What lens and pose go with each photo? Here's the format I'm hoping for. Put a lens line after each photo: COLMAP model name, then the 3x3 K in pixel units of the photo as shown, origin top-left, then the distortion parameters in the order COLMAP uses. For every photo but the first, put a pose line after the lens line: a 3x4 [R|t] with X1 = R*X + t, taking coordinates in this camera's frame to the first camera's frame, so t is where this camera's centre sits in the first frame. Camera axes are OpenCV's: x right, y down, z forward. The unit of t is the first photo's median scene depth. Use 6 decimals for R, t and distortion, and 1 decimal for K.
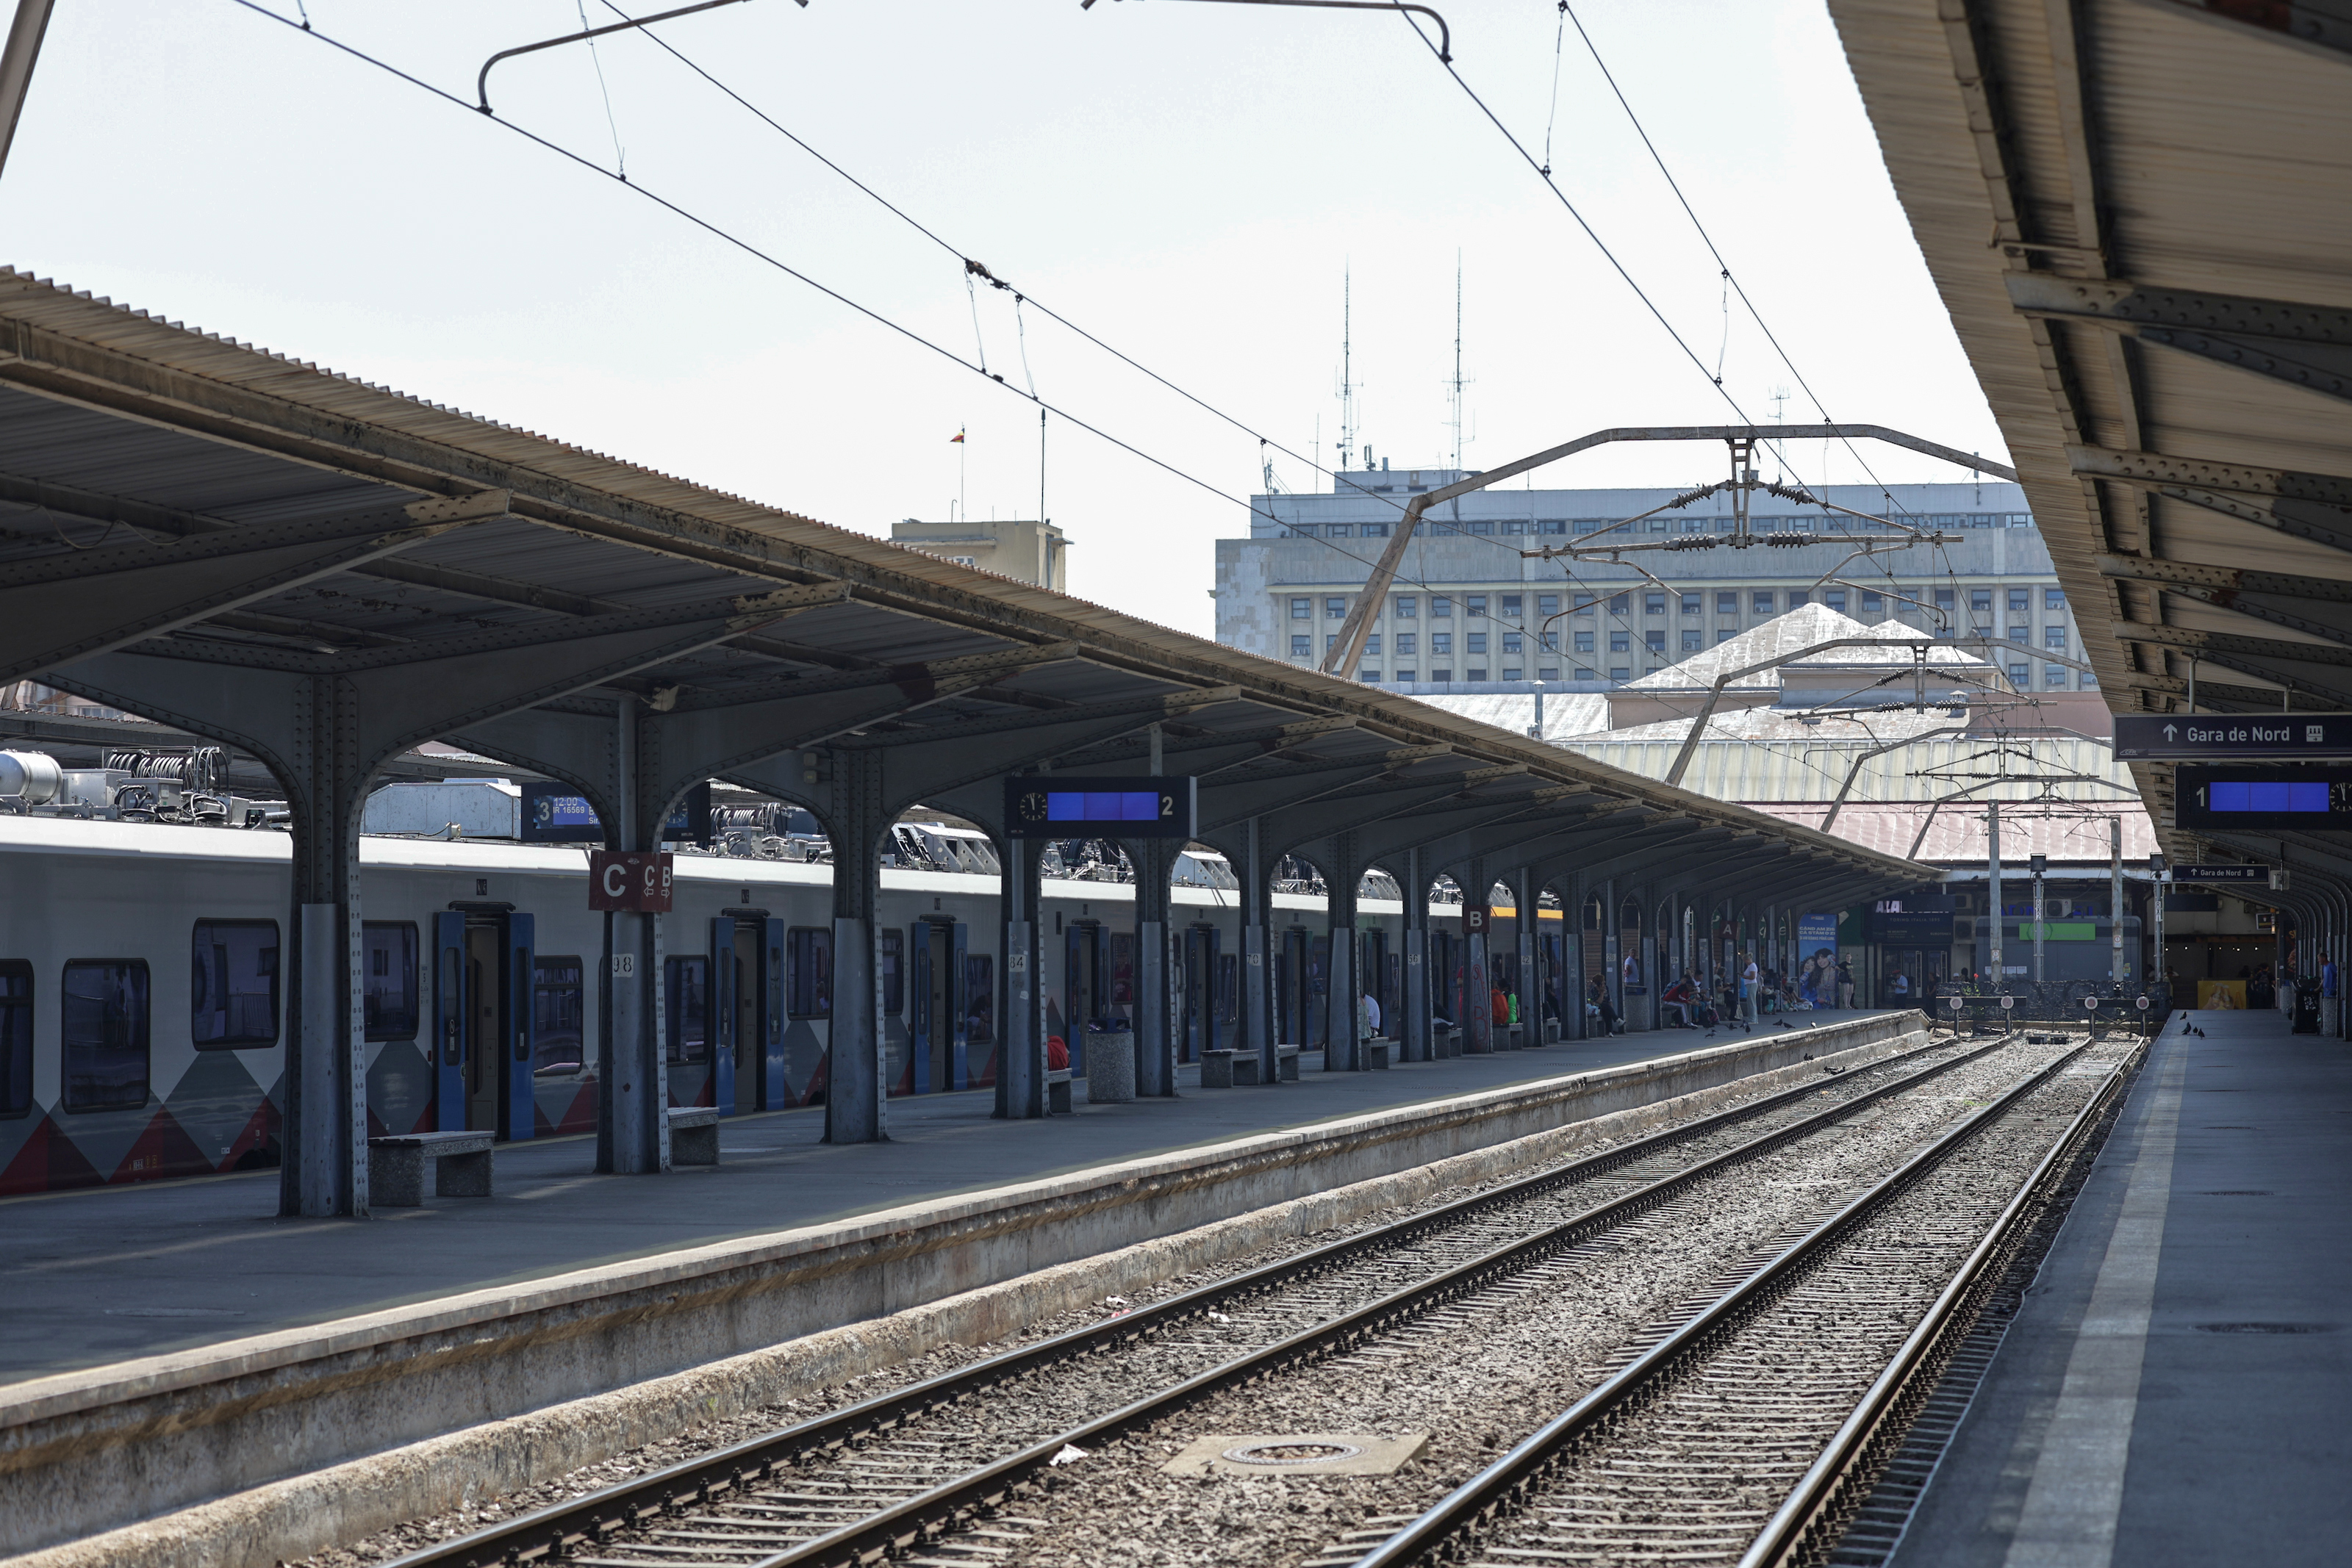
lens RADIAL K [[9377.3, 0, 1176.0], [0, 9377.3, 784.0], [0, 0, 1]] dist [0.443940, -4.687266]
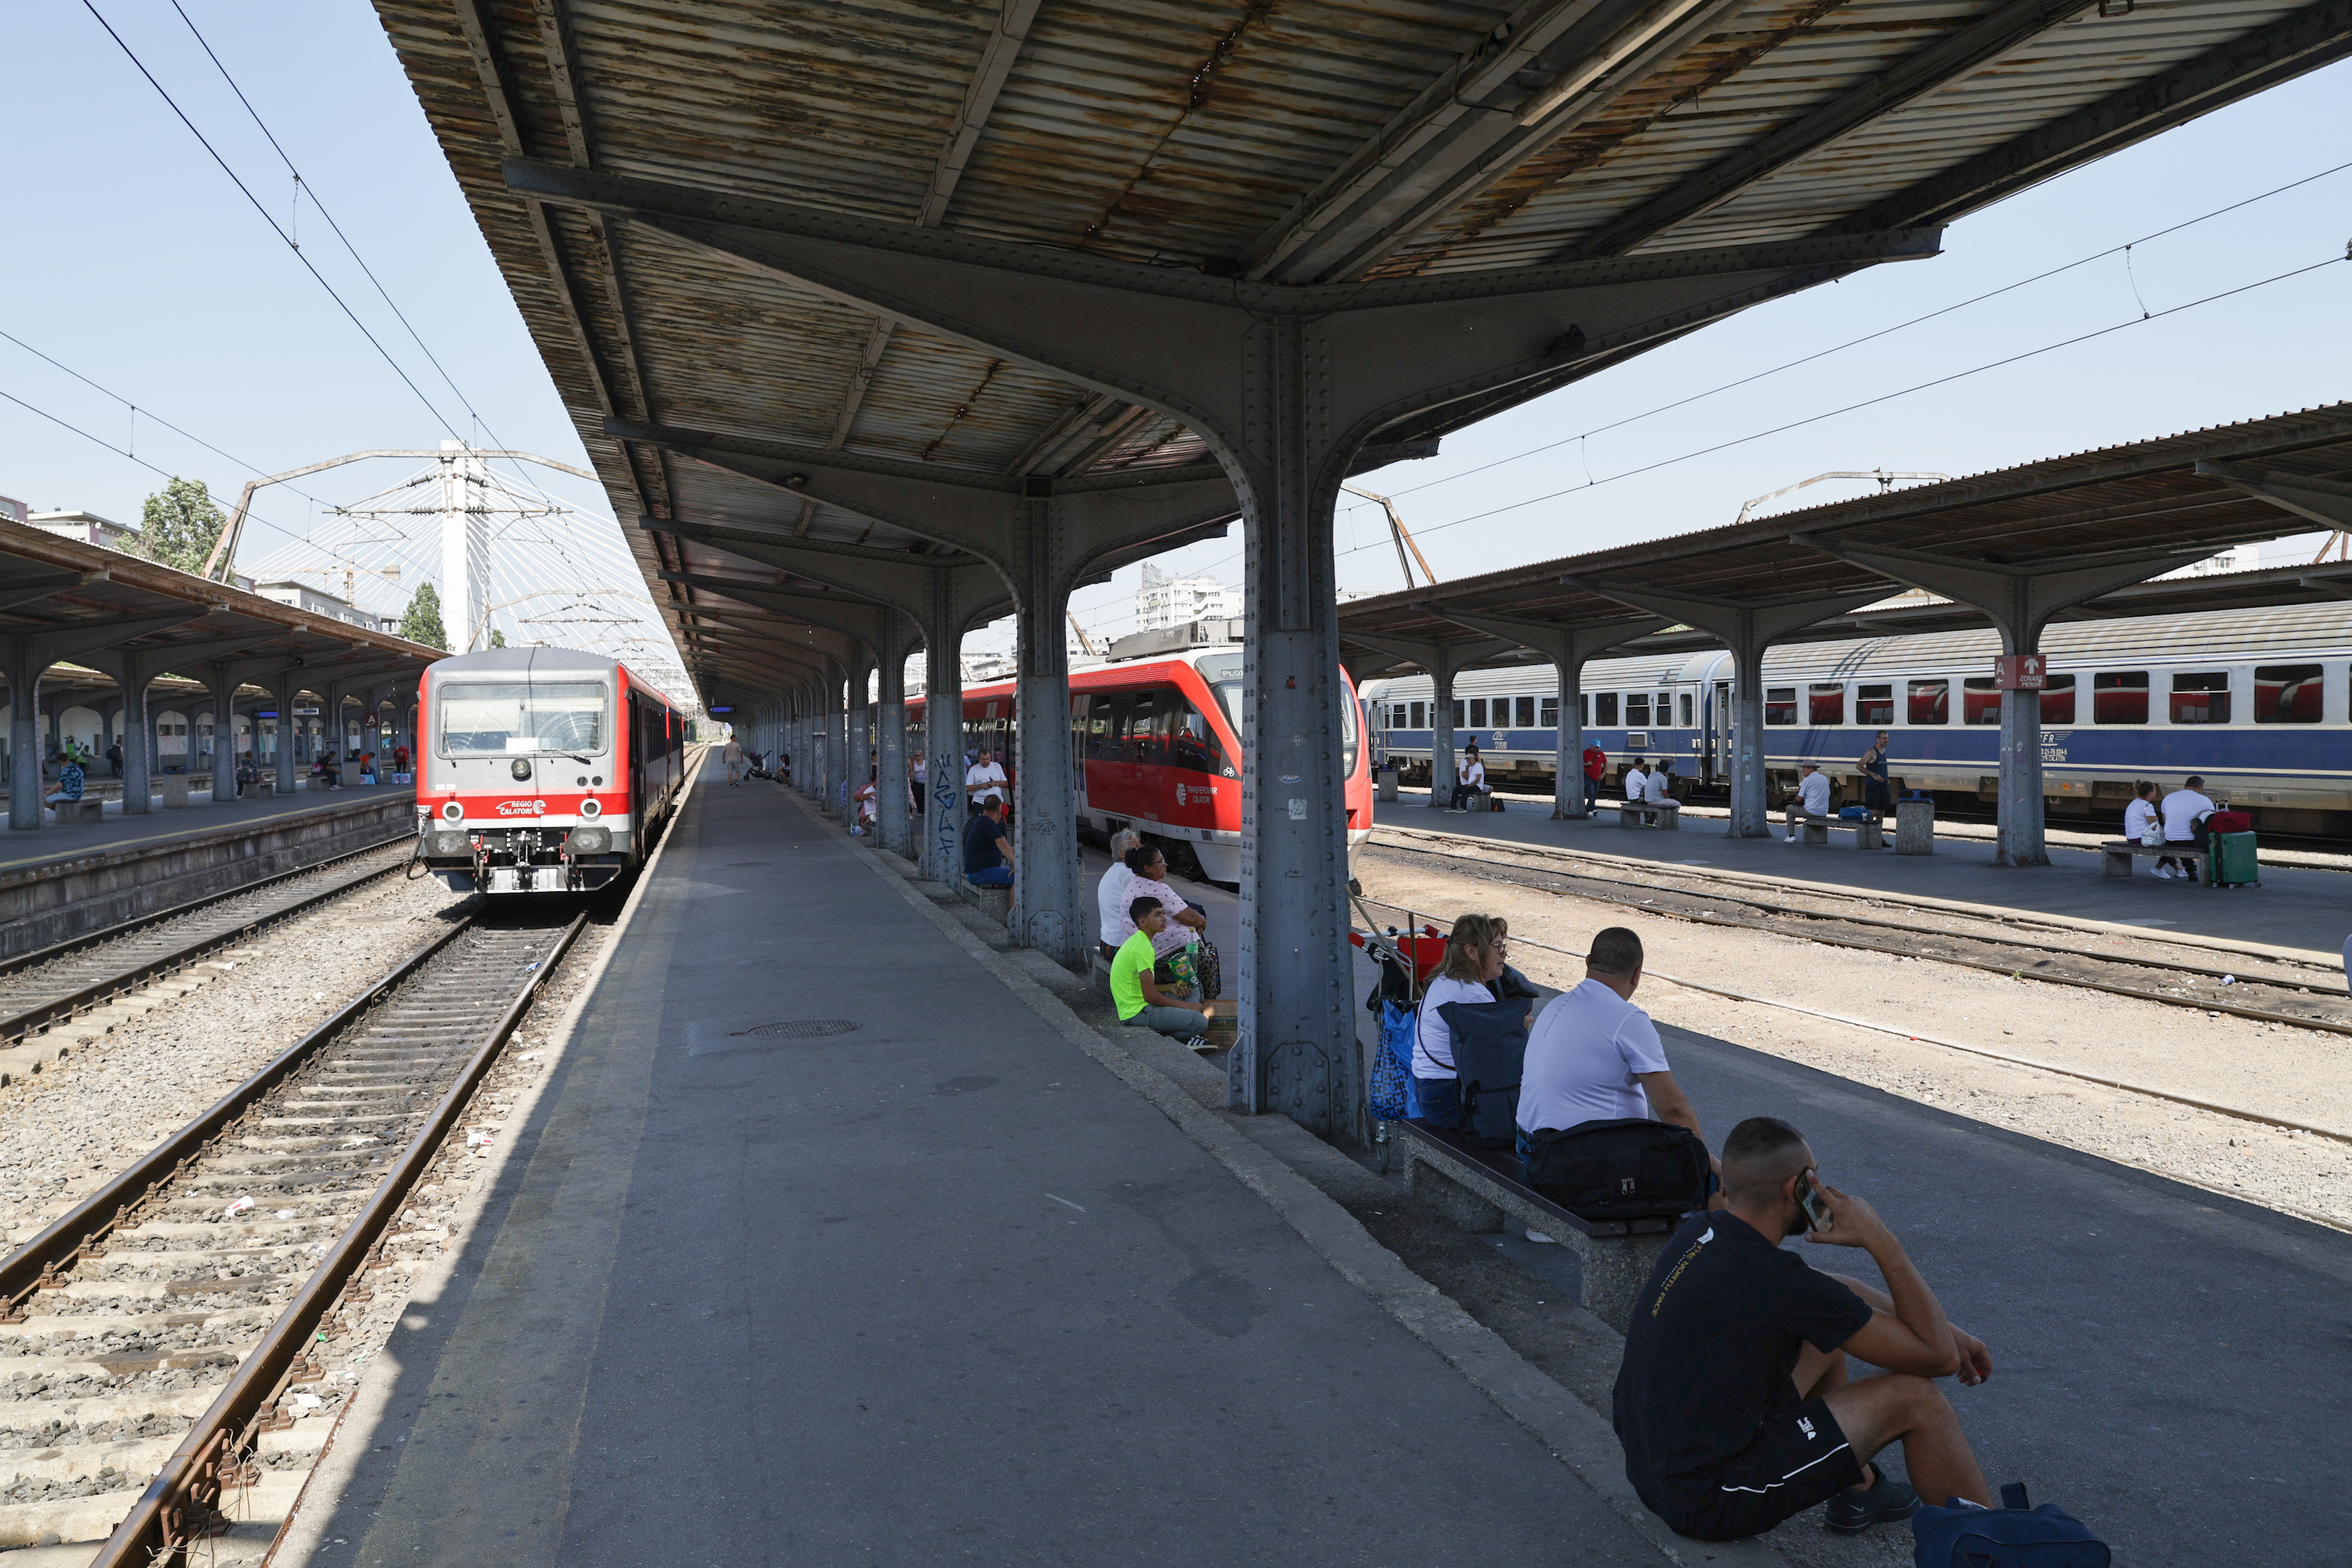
lens RADIAL K [[1926.3, 0, 1187.3], [0, 1926.3, 771.5], [0, 0, 1]] dist [-0.002657, 0.000041]
pose [[0.938599, -0.038088, 0.342901, 0.062571], [0.021891, 0.998460, 0.050984, 0.009920], [-0.344315, -0.040347, 0.937987, 0.562879]]
